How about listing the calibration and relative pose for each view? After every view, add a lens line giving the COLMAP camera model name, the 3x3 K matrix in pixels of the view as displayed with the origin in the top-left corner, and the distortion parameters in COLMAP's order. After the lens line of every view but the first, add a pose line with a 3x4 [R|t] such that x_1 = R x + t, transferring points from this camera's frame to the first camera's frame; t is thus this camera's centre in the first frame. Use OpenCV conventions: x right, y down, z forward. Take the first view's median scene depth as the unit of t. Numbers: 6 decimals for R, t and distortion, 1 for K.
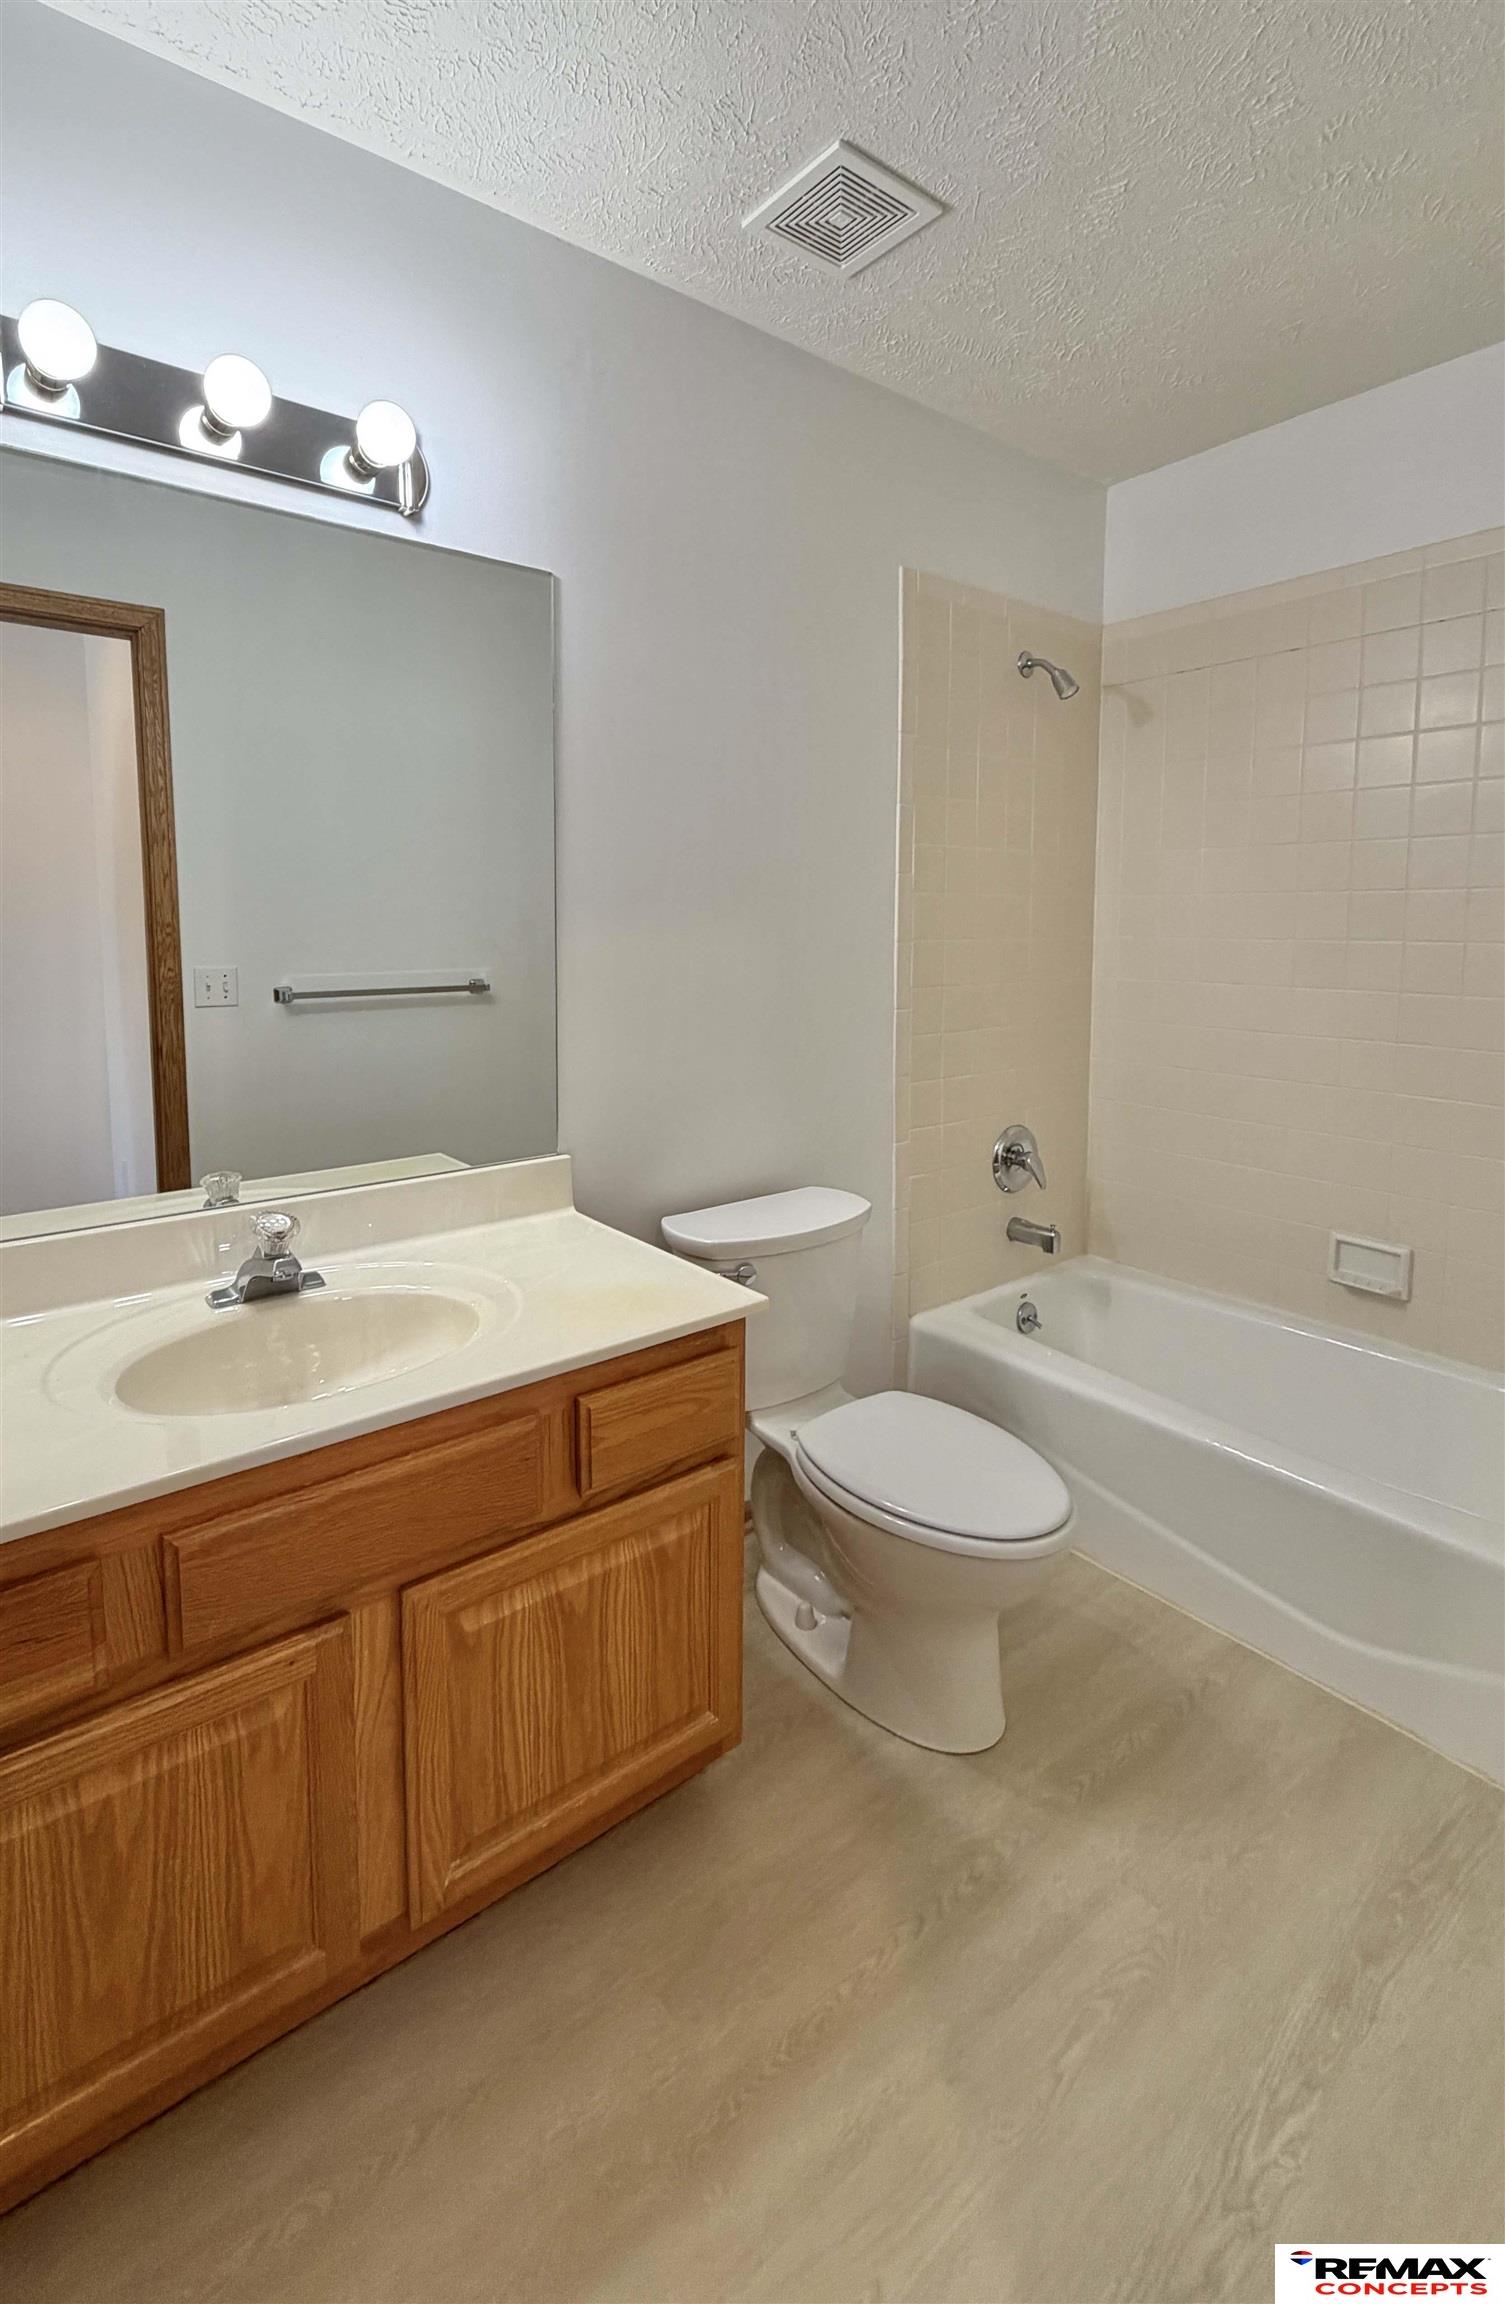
lens RADIAL K [[1025.6, 0, 749.3], [0, 1025.6, 1025.8], [0, 0, 1]] dist [-0.000686, 0.000016]
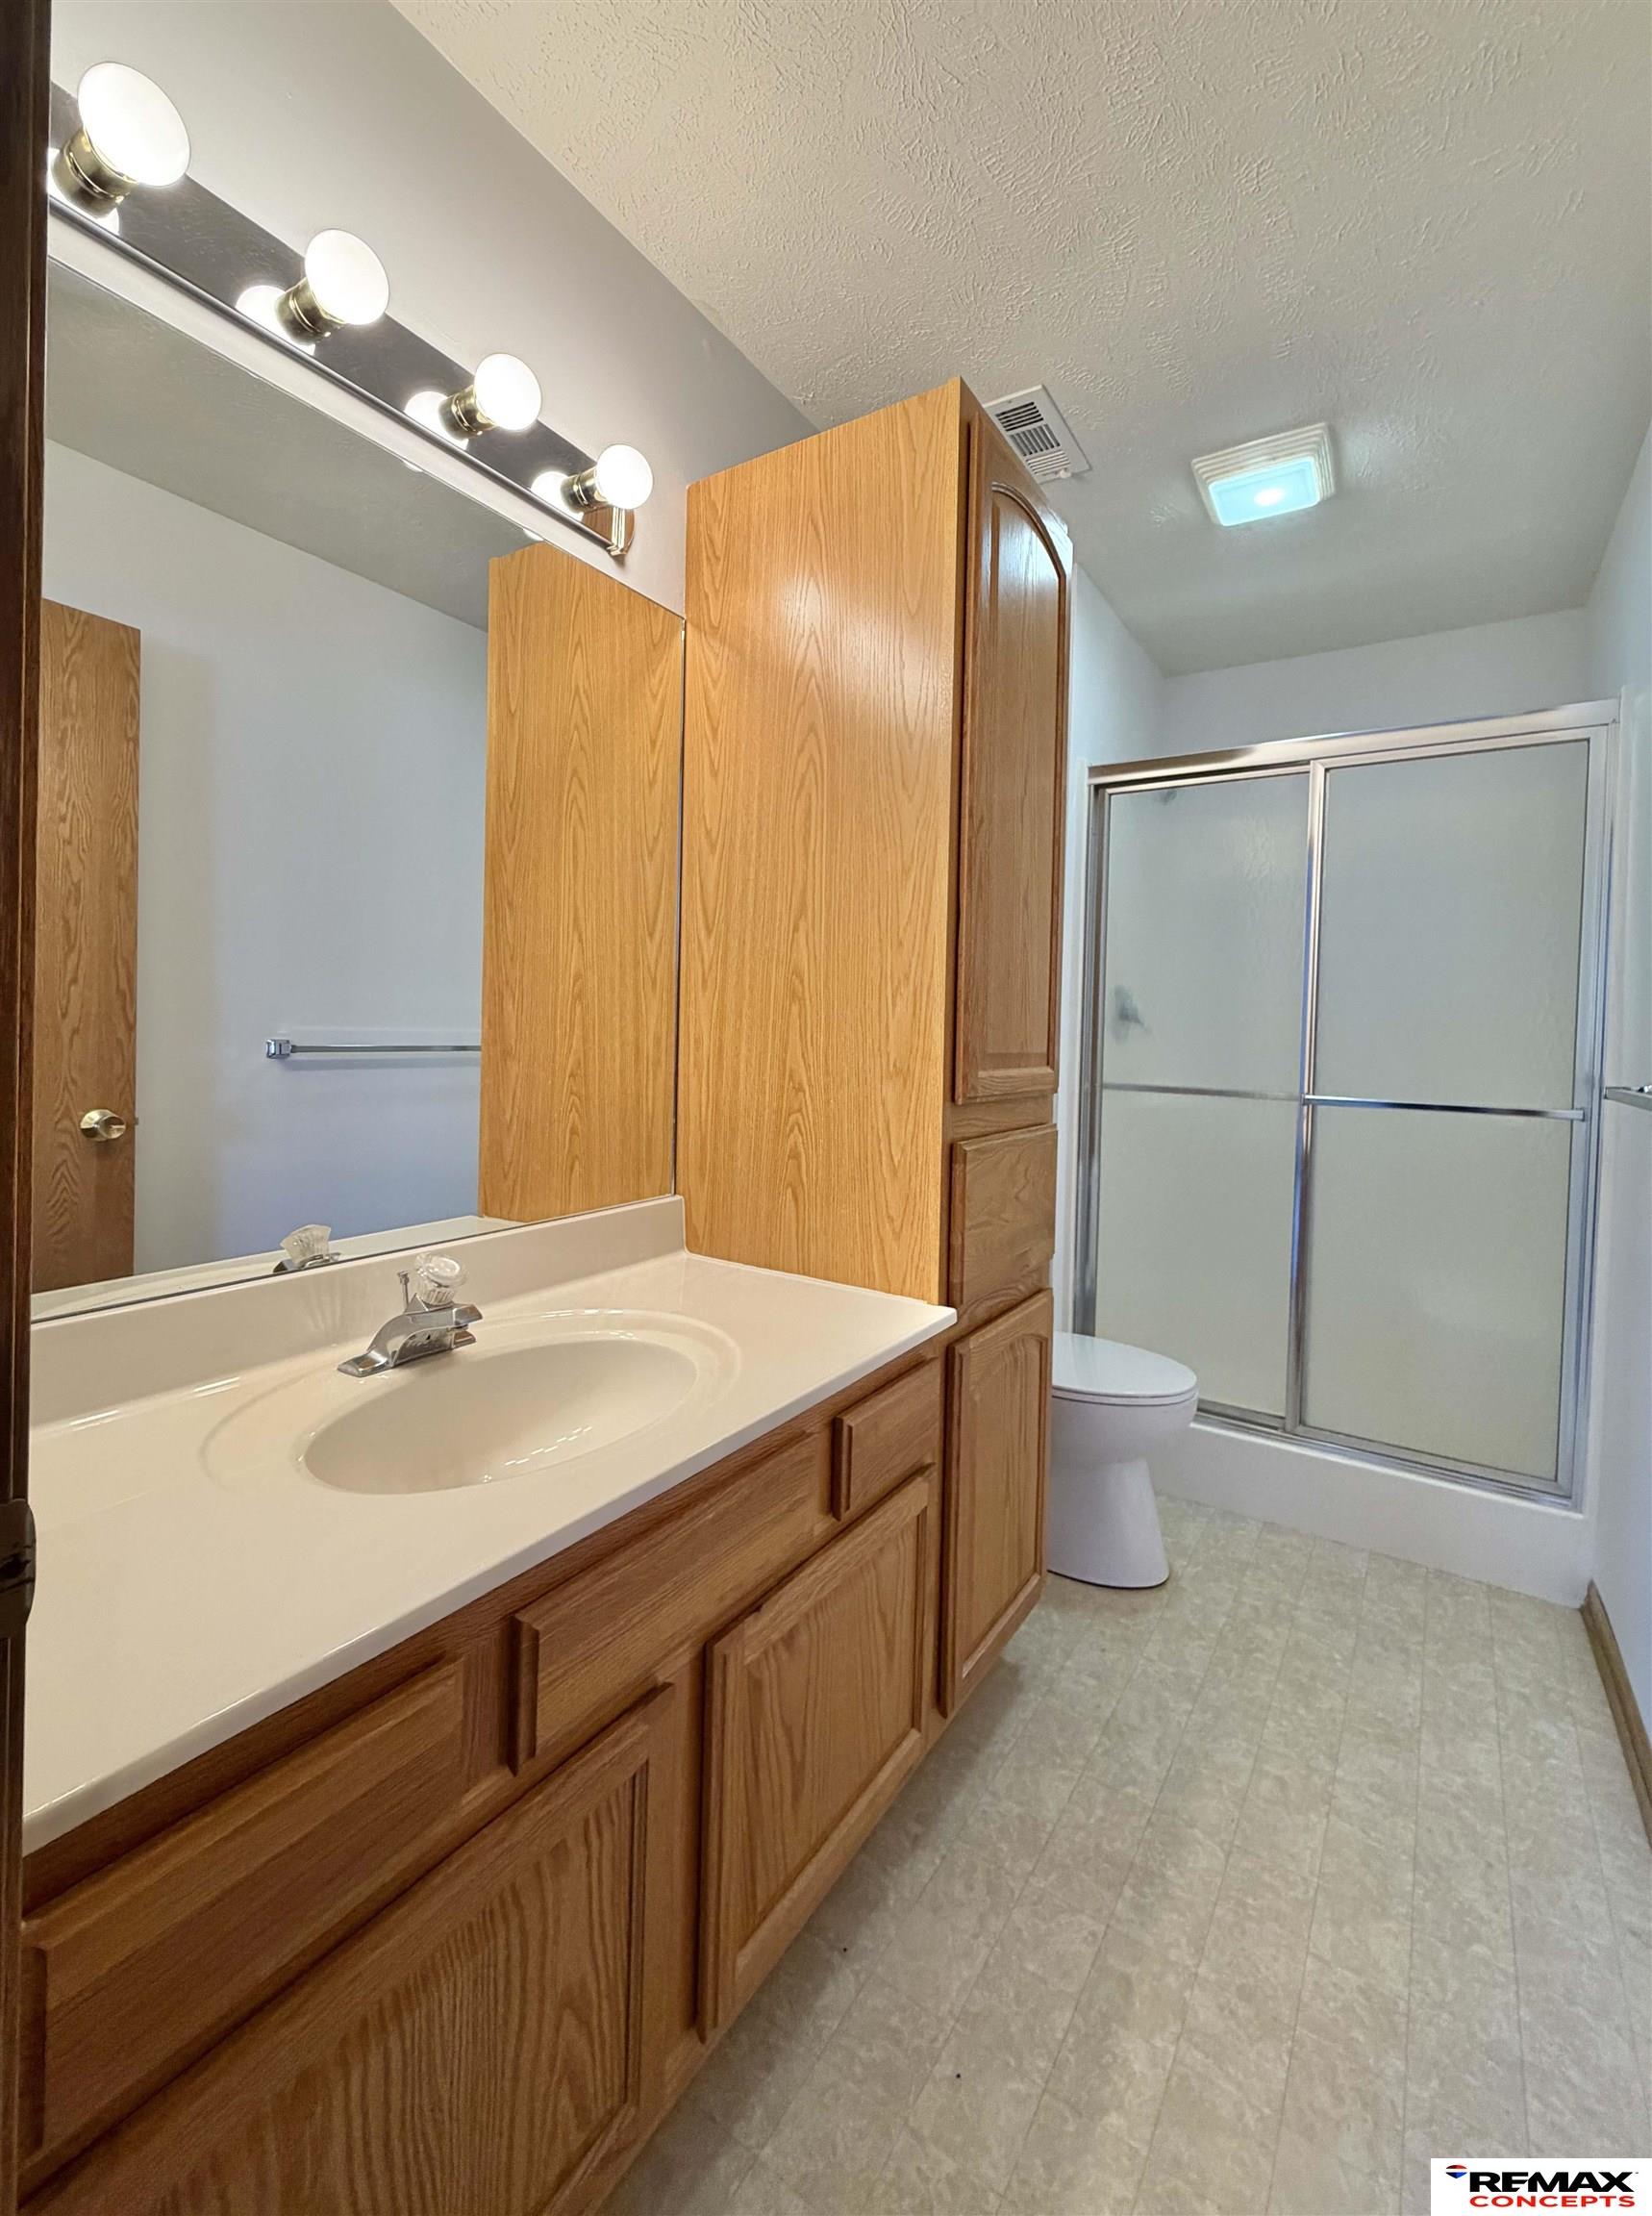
lens RADIAL K [[918.4, 0, 831.3], [0, 918.4, 1044.1], [0, 0, 1]] dist [0.012300, 0.000002]
pose [[0.947190, 0.014430, 0.320348, -0.395094], [0.011879, 0.996722, -0.080021, 0.058777], [-0.320453, 0.079600, 0.943914, 0.099333]]
